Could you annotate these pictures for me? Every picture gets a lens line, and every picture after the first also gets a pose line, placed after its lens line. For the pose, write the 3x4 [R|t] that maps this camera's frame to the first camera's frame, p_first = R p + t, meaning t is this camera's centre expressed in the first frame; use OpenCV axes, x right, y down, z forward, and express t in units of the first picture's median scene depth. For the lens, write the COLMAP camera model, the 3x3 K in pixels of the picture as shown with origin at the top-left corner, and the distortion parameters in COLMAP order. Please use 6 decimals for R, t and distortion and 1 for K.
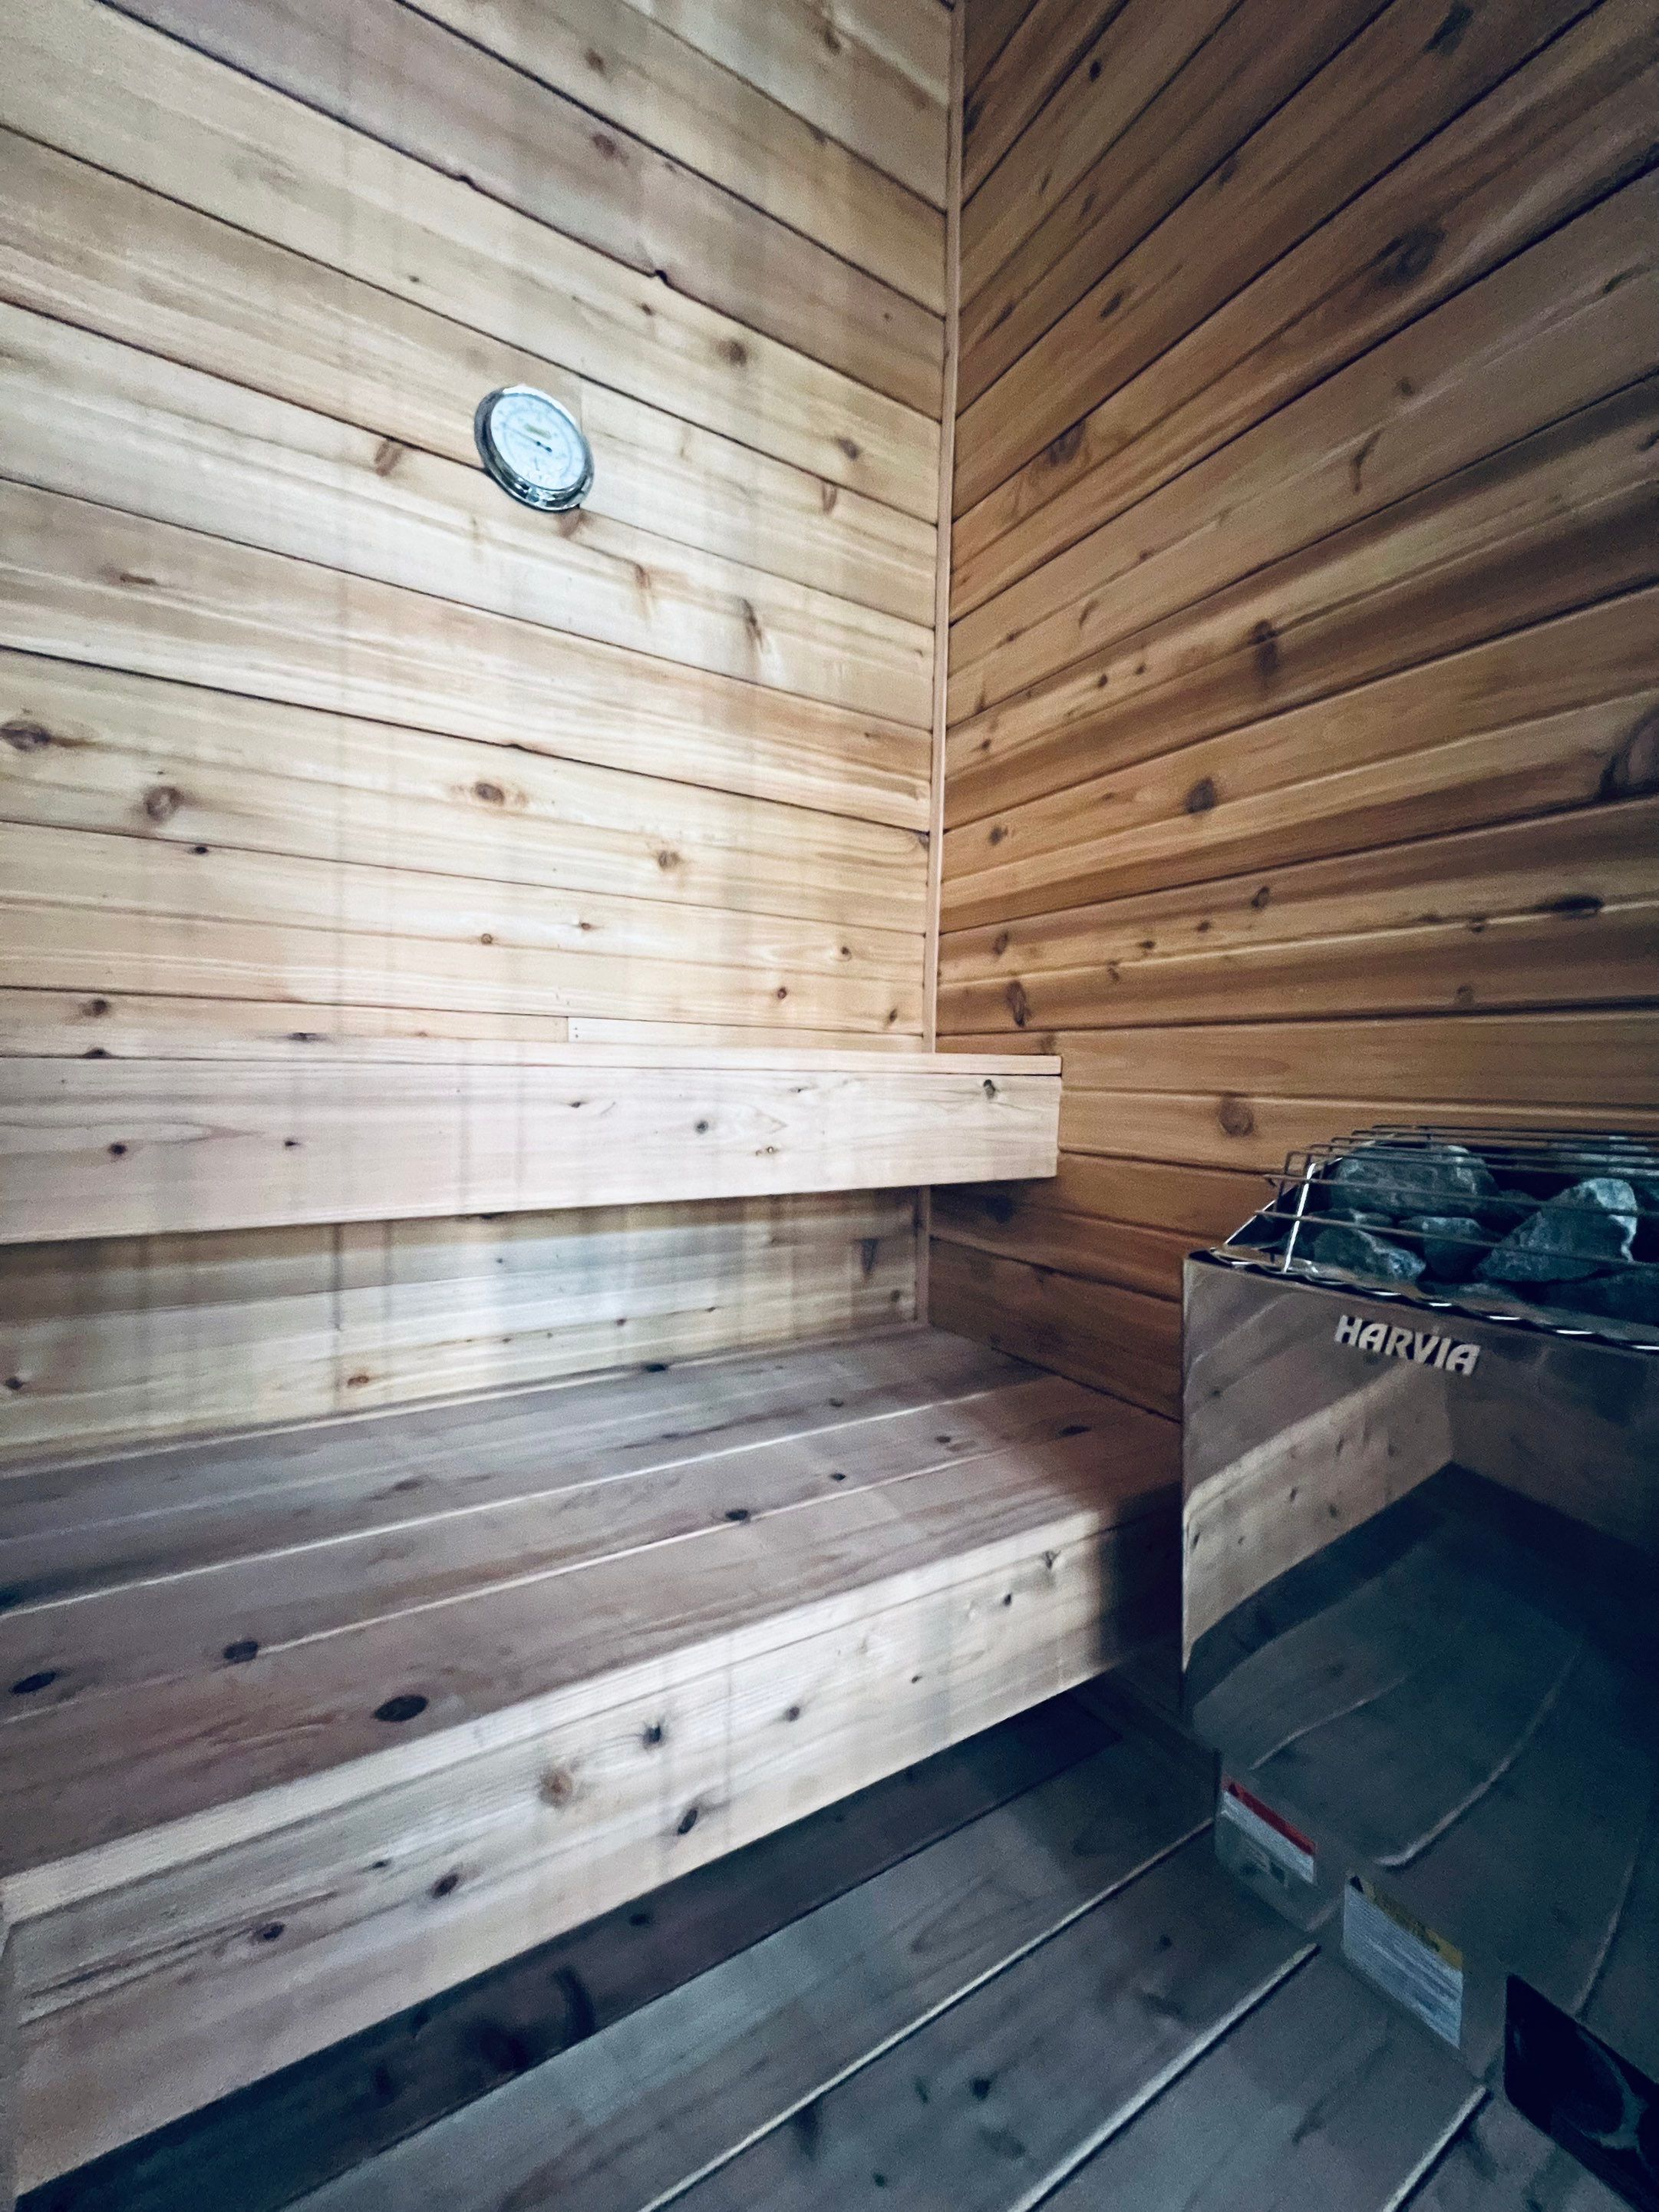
lens RADIAL K [[887.7, 0, 829.5], [0, 887.7, 1106.0], [0, 0, 1]] dist [-0.002132, 0.000736]
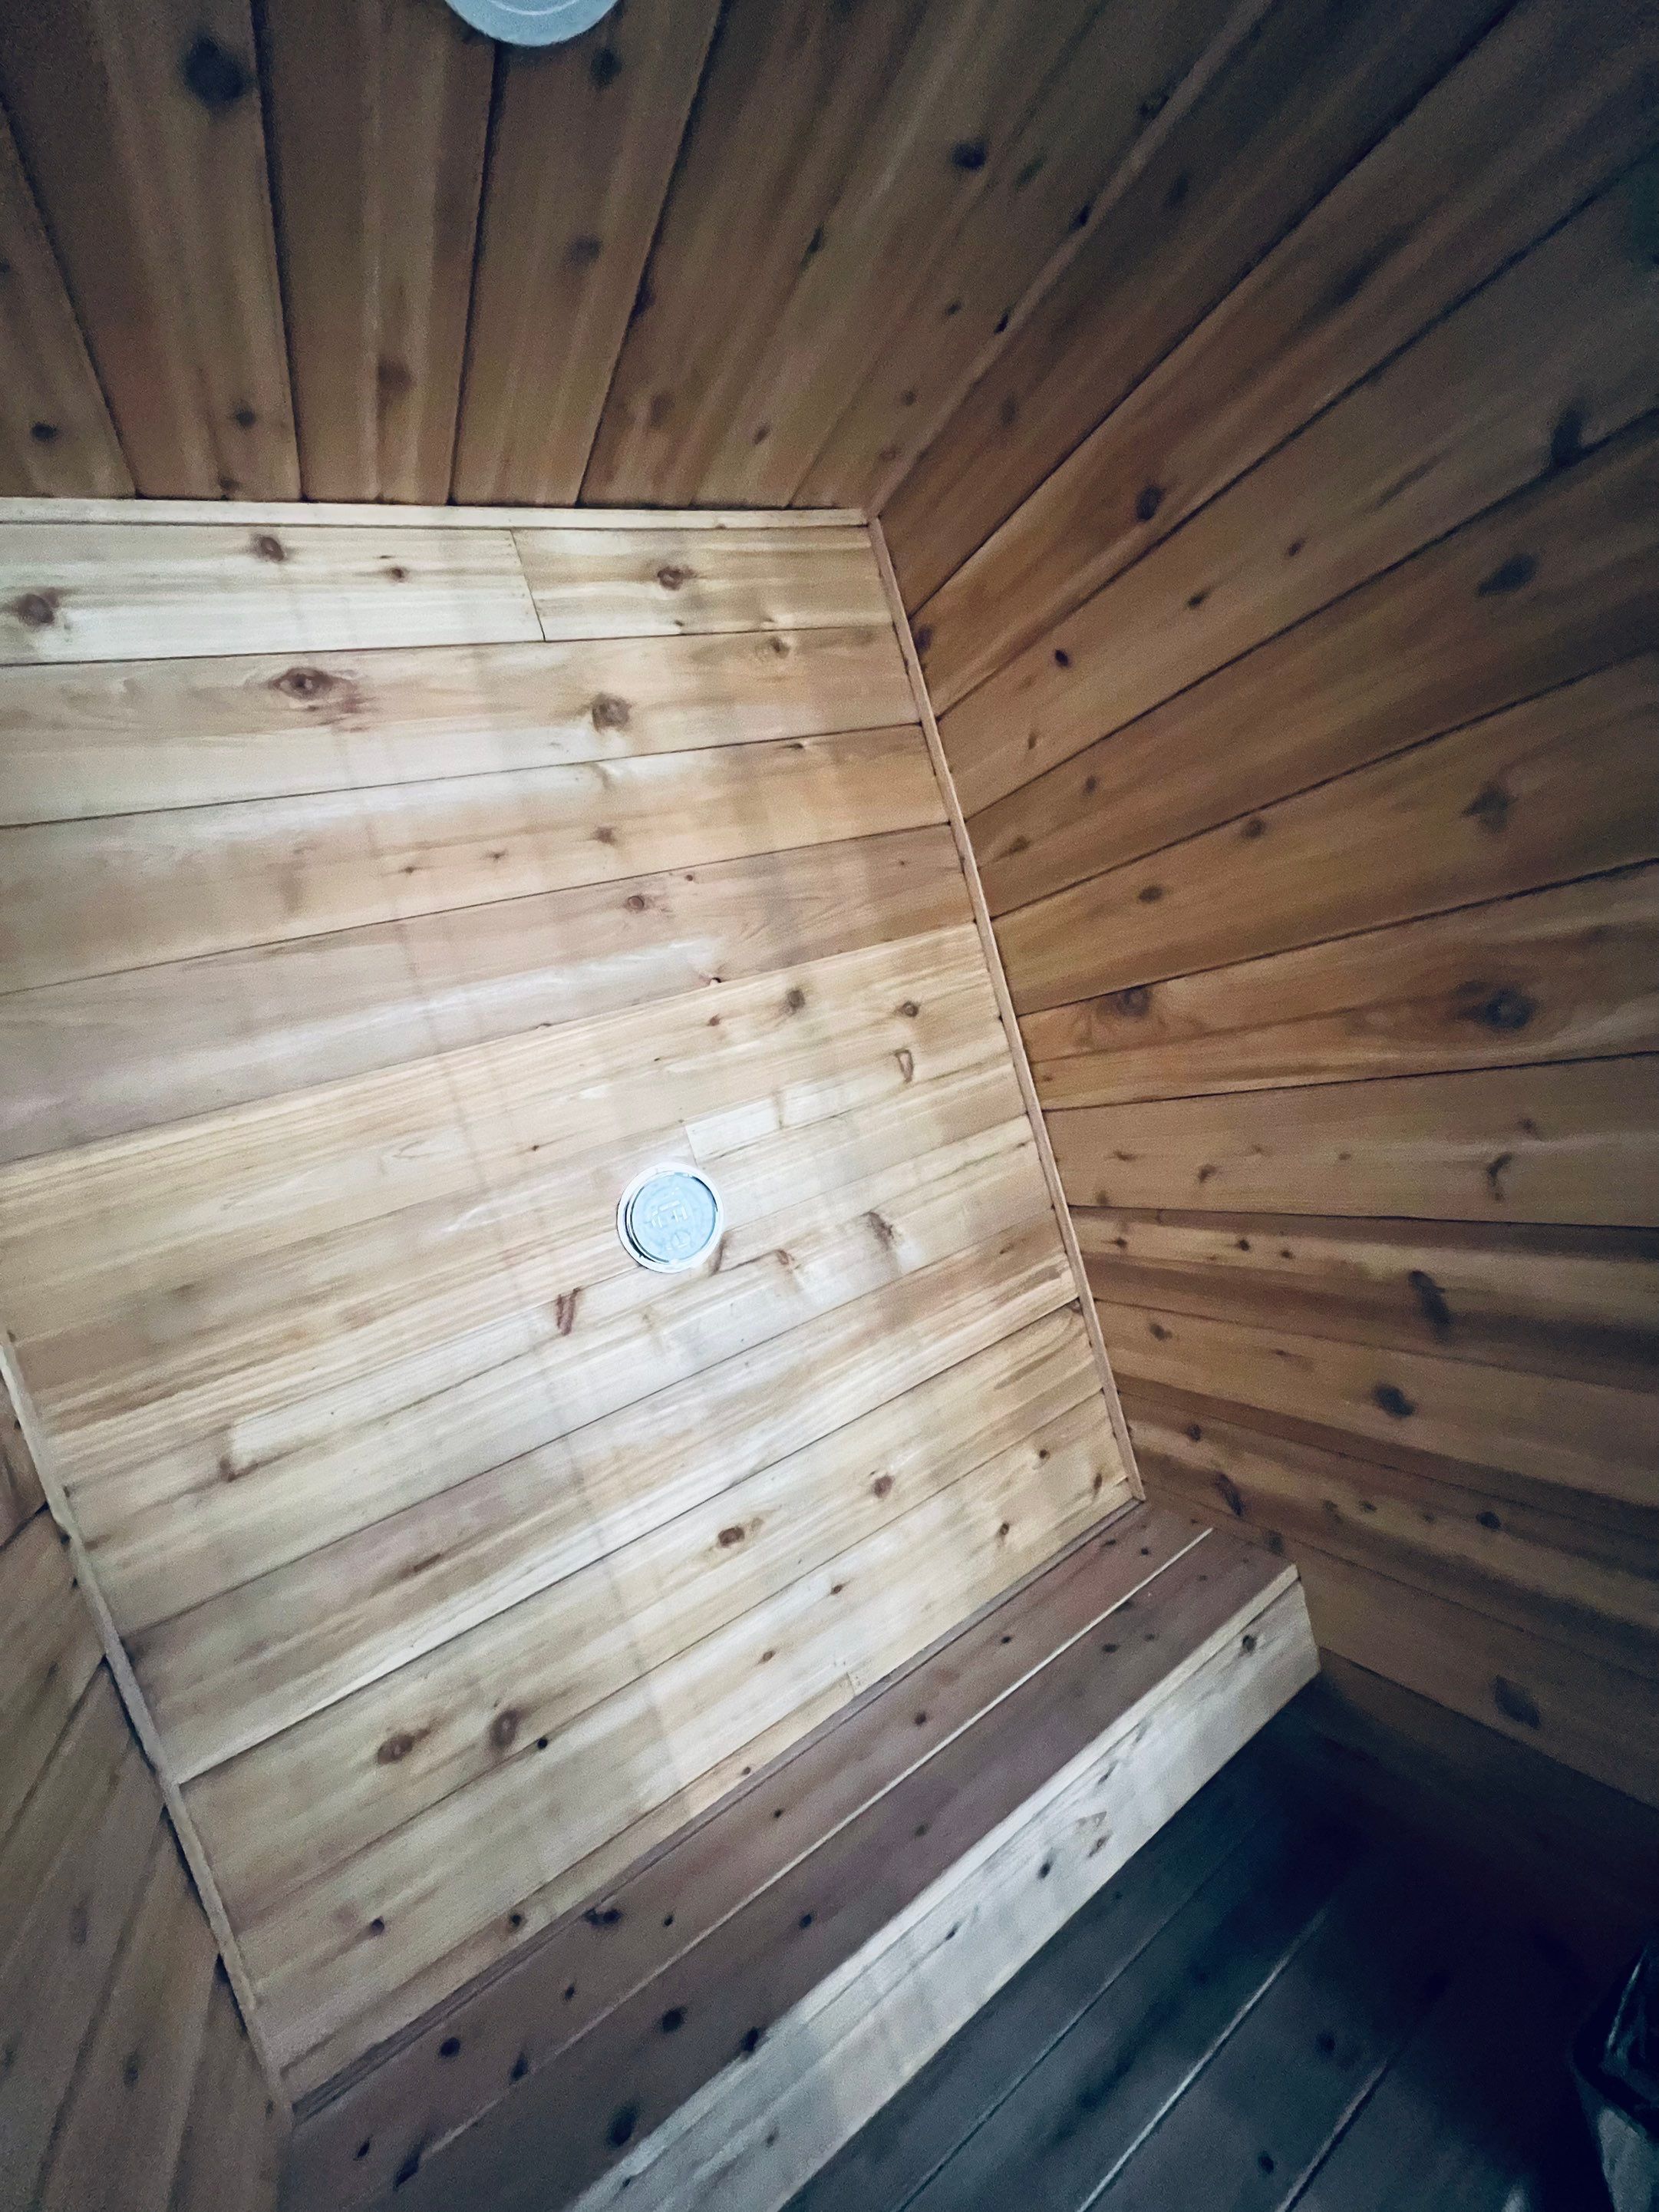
lens RADIAL K [[888.9, 0, 829.6], [0, 888.9, 1100.1], [0, 0, 1]] dist [-0.000296, -0.000314]
pose [[0.952058, -0.297360, -0.071852, -0.025756], [0.300628, 0.952912, 0.039766, -0.783196], [0.056644, -0.059460, 0.996622, -0.048848]]
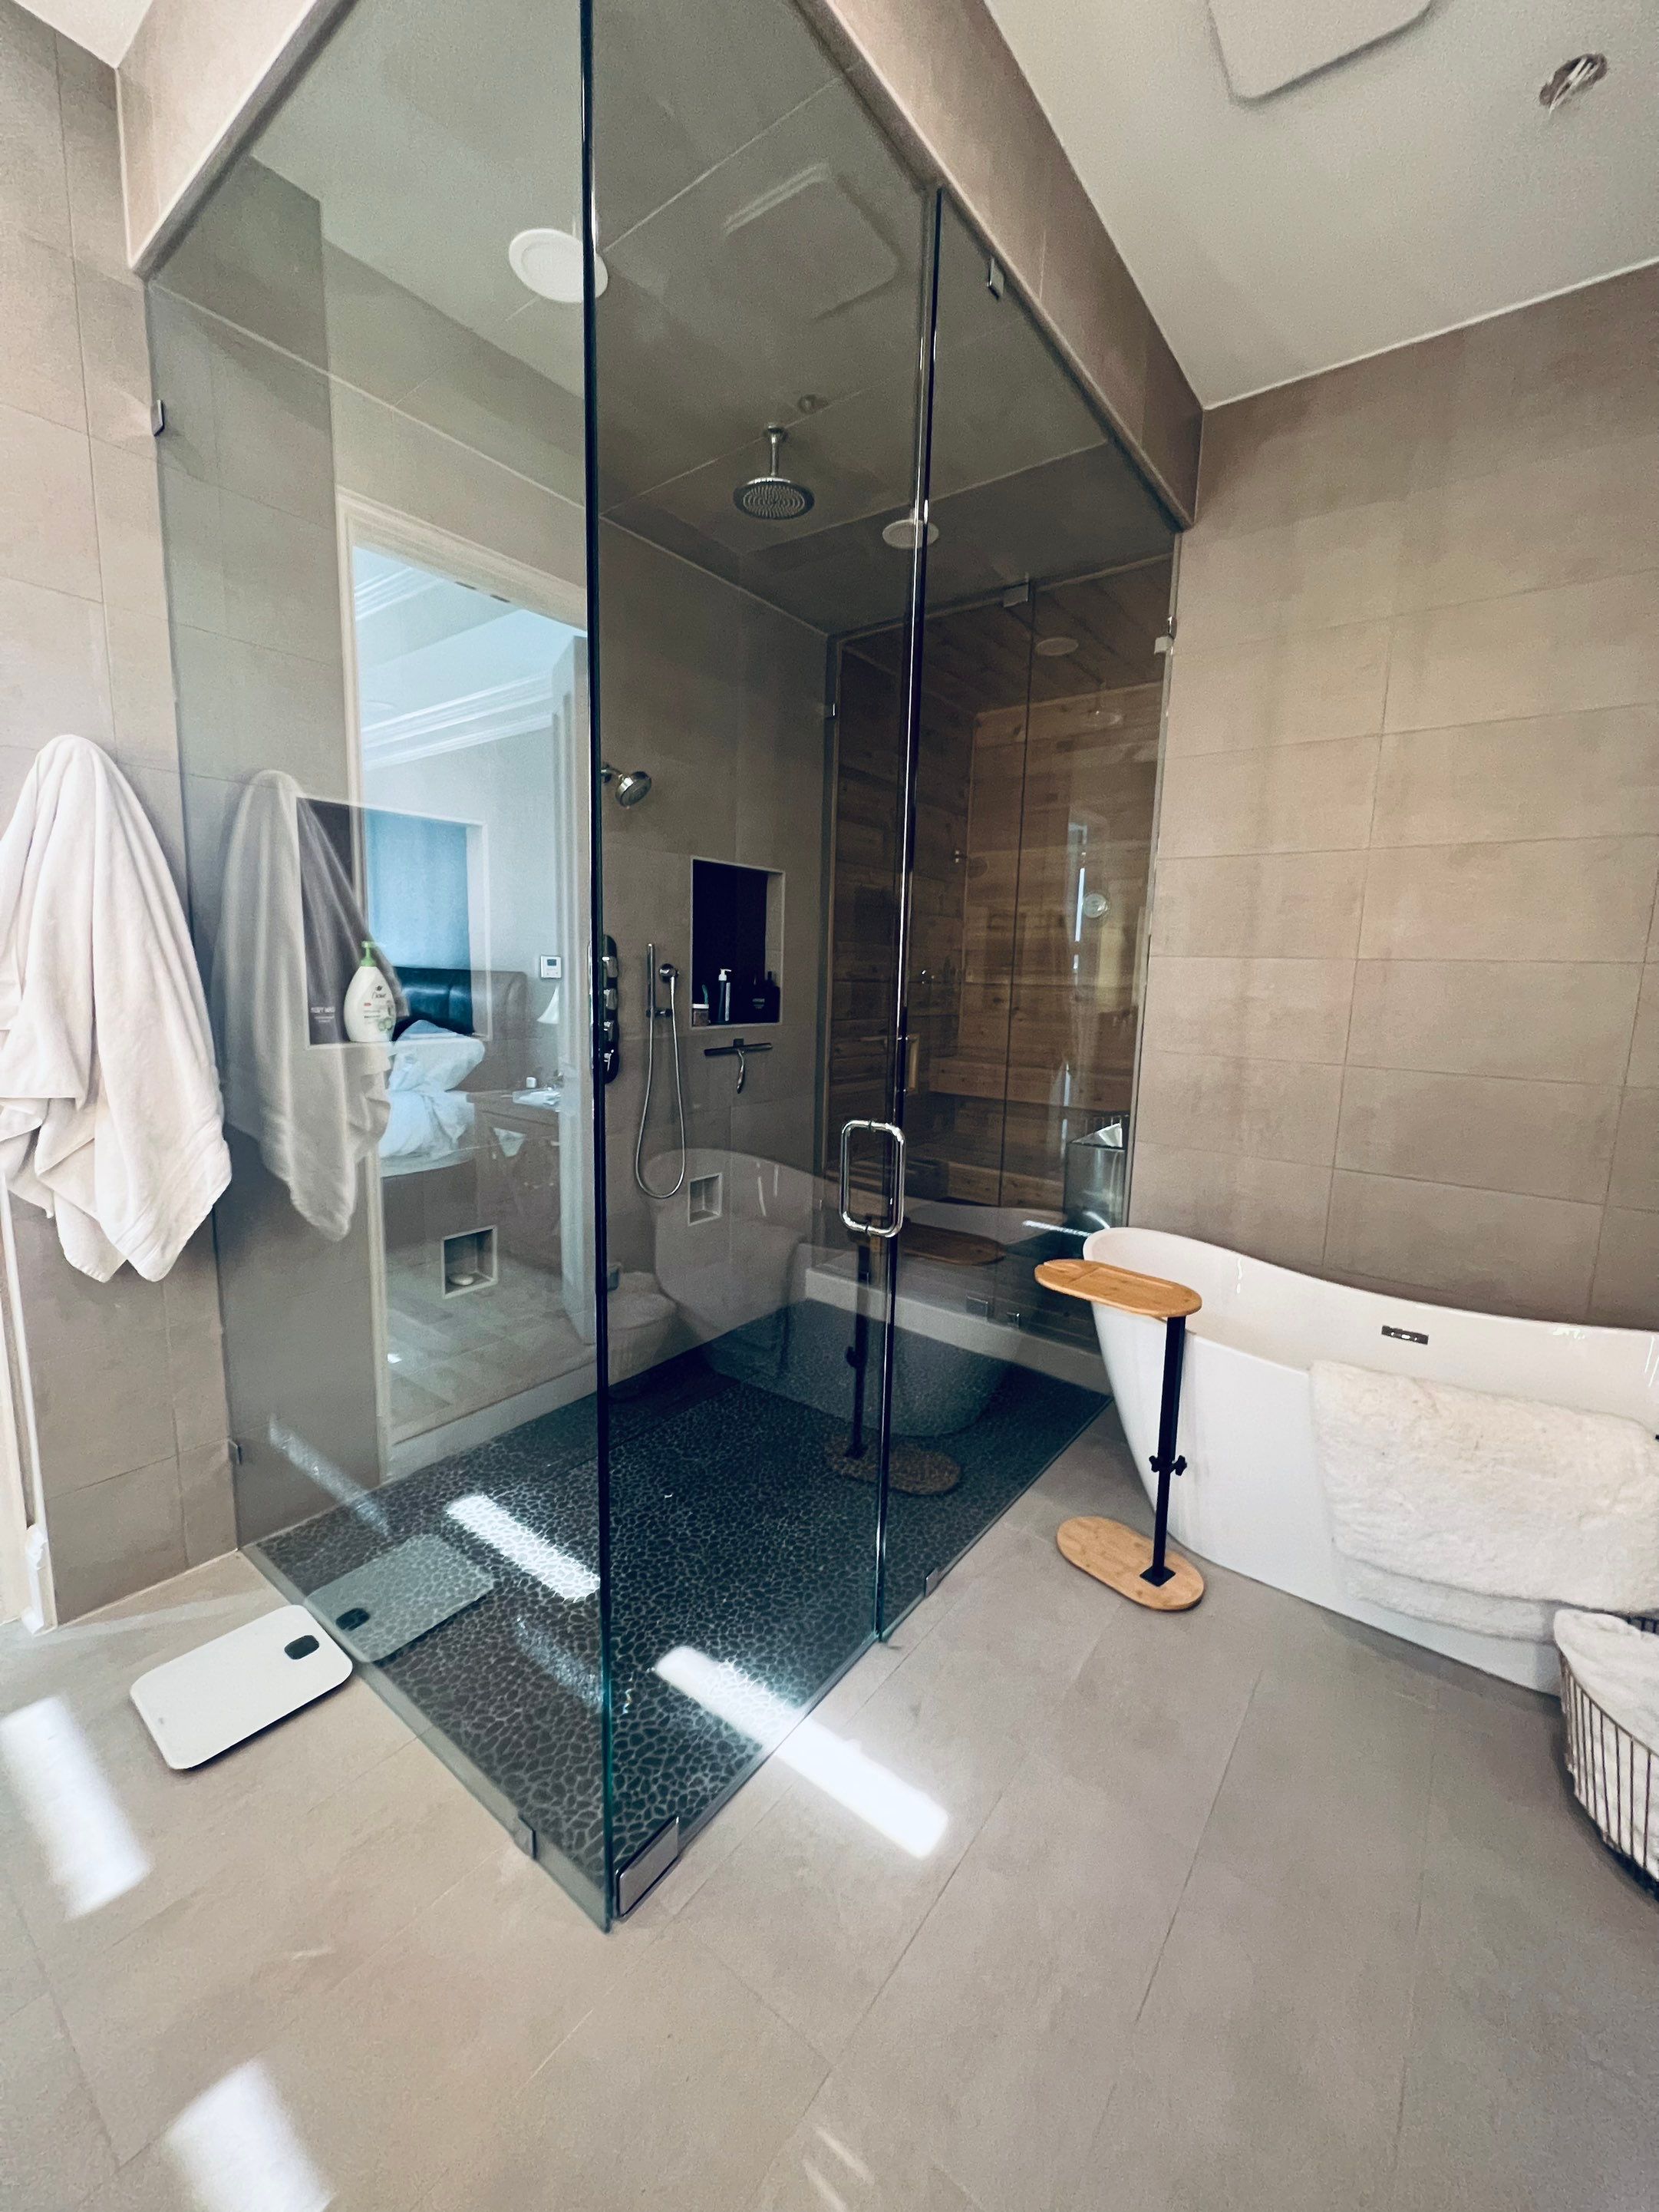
lens RADIAL K [[887.7, 0, 829.5], [0, 887.7, 1106.0], [0, 0, 1]] dist [-0.002132, 0.000736]
pose [[0.358695, 0.133013, -0.923929, 2.585034], [-0.041686, 0.991091, 0.126498, -0.301521], [0.932524, -0.006859, 0.361044, -1.277390]]
